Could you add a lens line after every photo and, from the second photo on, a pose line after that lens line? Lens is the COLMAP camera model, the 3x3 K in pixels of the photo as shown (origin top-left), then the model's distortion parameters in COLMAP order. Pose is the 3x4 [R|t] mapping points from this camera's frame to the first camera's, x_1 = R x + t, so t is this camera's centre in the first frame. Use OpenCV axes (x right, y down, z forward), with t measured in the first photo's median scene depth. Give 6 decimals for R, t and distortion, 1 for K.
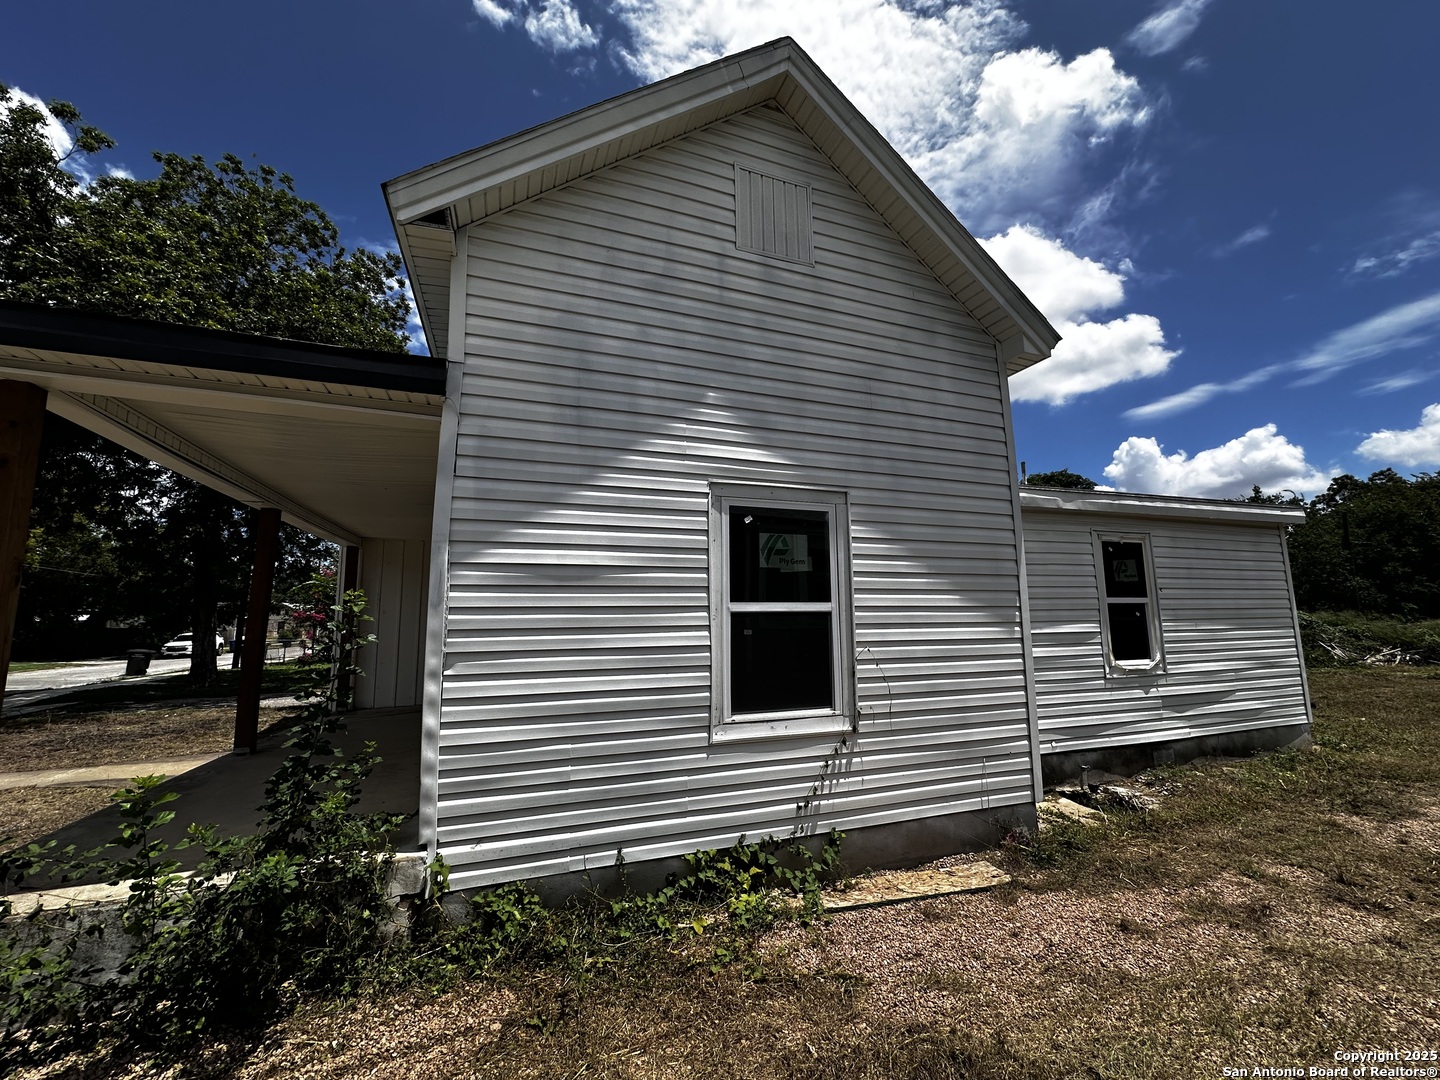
lens RADIAL K [[575.2, 0, 718.3], [0, 575.2, 541.1], [0, 0, 1]] dist [-0.002269, 0.000096]
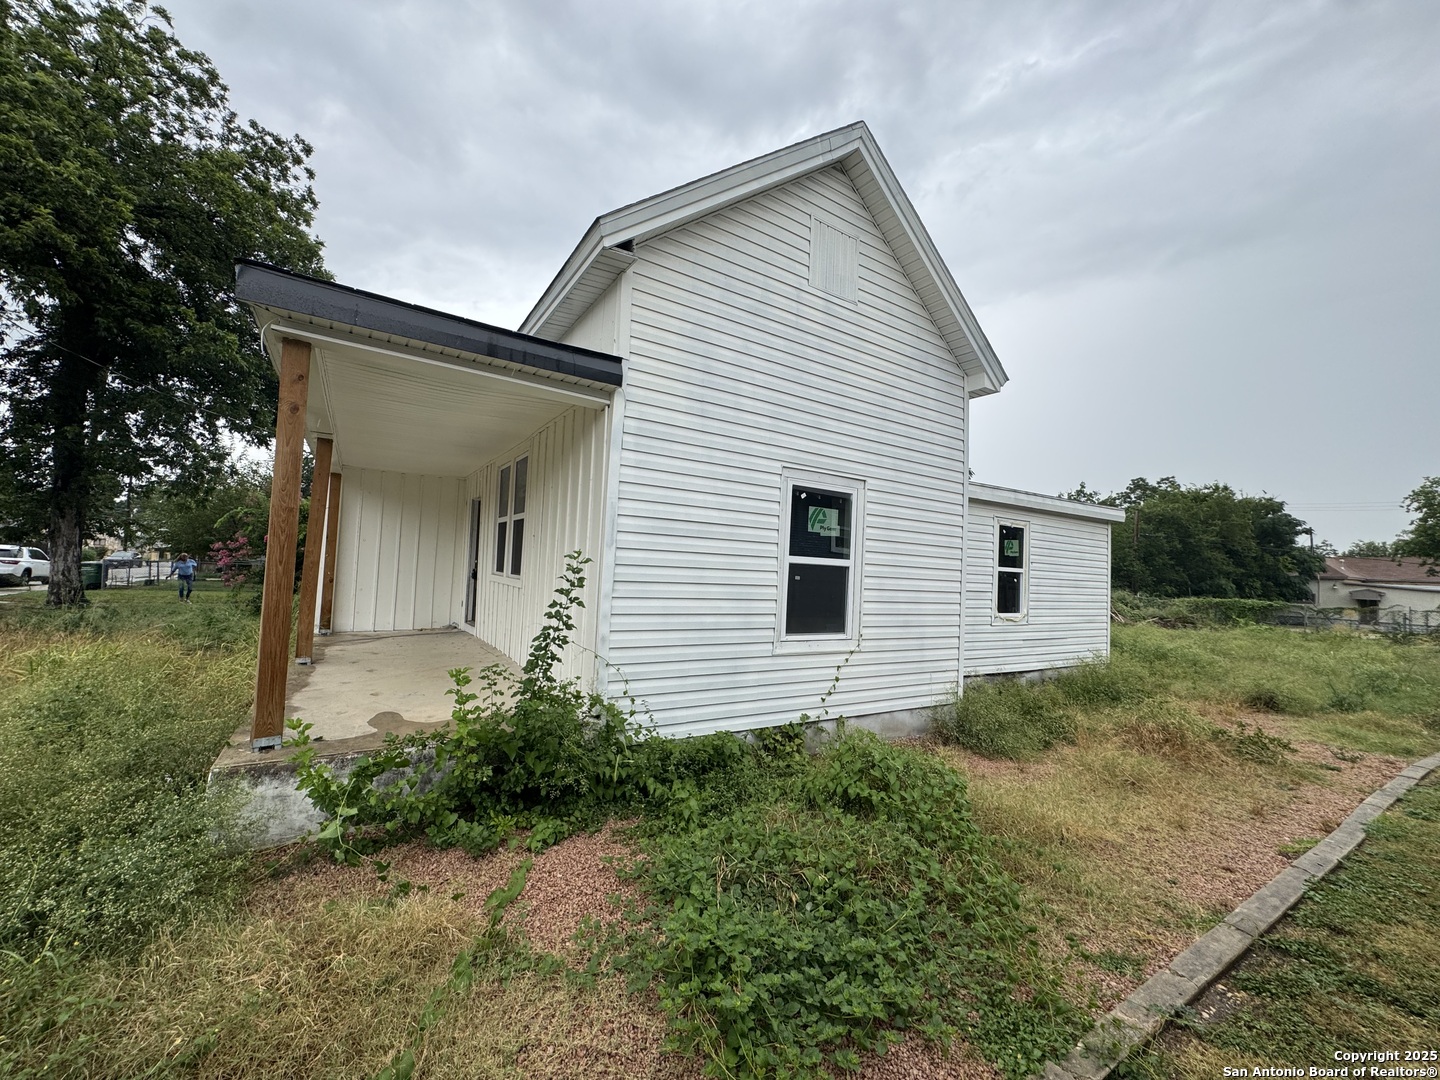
lens RADIAL K [[574.1, 0, 716.8], [0, 574.1, 543.0], [0, 0, 1]] dist [-0.001256, -0.000190]
pose [[0.975880, 0.065528, 0.208241, -0.402886], [-0.084180, 0.993071, 0.081998, -0.019589], [-0.201424, -0.097550, 0.974634, -0.275815]]
